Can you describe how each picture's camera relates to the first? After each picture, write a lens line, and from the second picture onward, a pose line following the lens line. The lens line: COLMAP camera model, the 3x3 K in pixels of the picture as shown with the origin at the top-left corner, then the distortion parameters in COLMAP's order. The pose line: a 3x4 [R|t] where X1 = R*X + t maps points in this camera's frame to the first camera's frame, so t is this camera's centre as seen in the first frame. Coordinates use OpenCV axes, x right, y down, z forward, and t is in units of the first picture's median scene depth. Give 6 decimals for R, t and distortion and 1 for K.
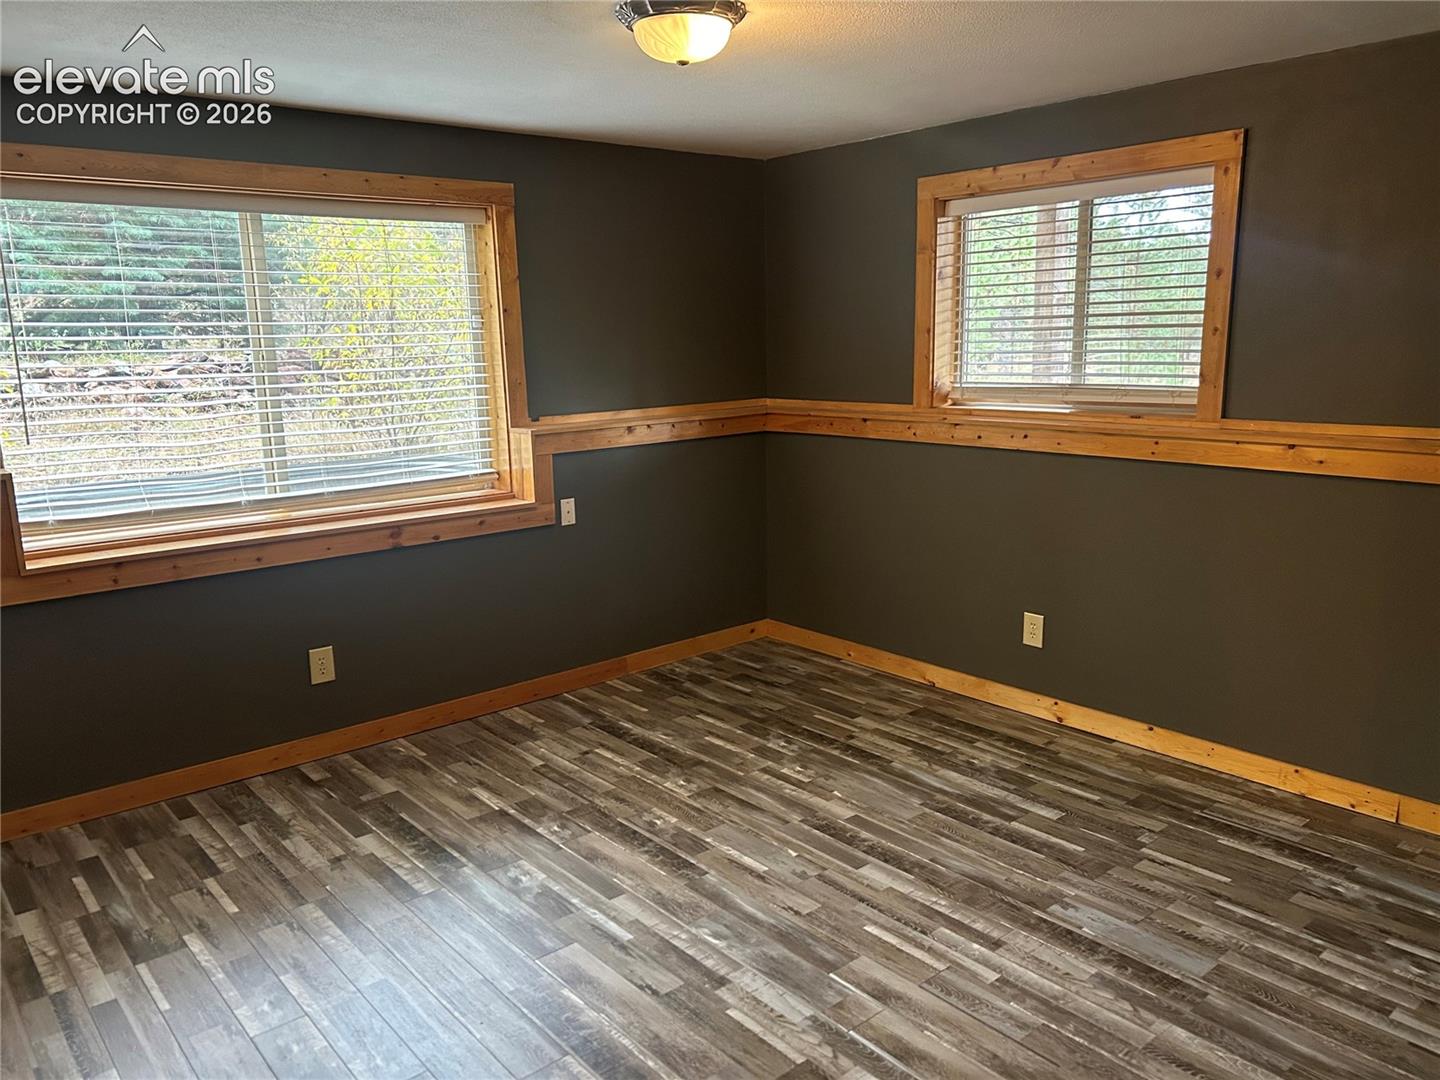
lens RADIAL K [[1081.9, 0, 720.5], [0, 1081.9, 545.3], [0, 0, 1]] dist [0.060421, -0.058152]
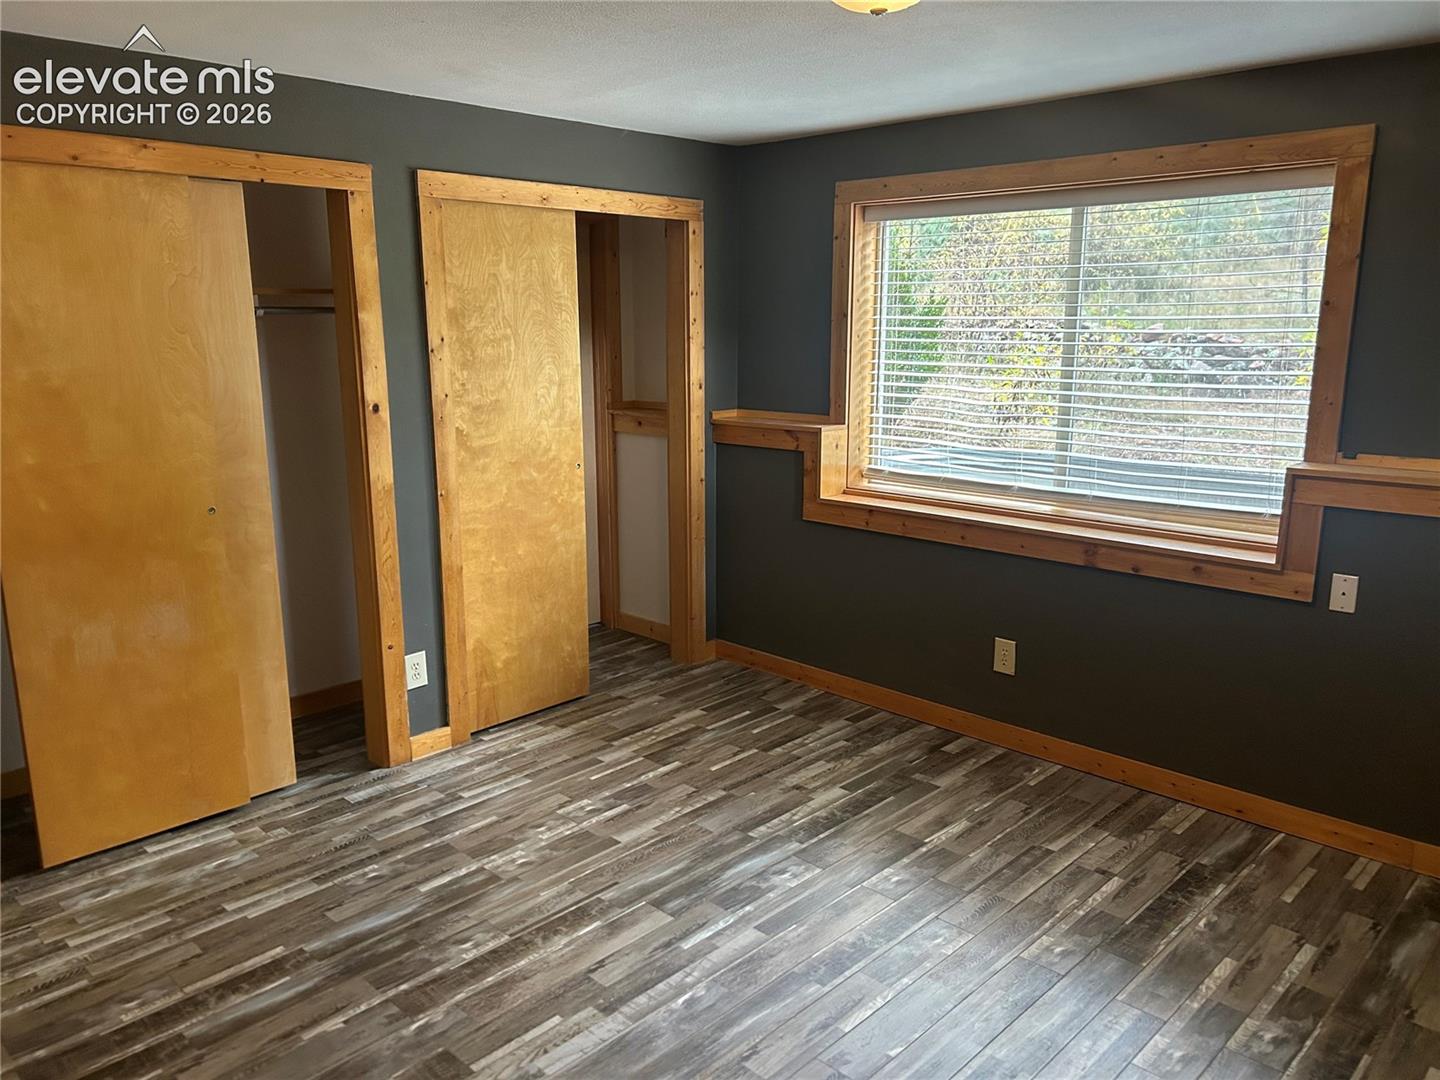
lens RADIAL K [[1081.9, 0, 716.4], [0, 1081.9, 536.2], [0, 0, 1]] dist [0.060421, -0.058152]
pose [[0.089464, 0.218552, -0.971716, 0.629773], [-0.193726, 0.960813, 0.198264, -0.161428], [0.976968, 0.170509, 0.128297, 0.647545]]
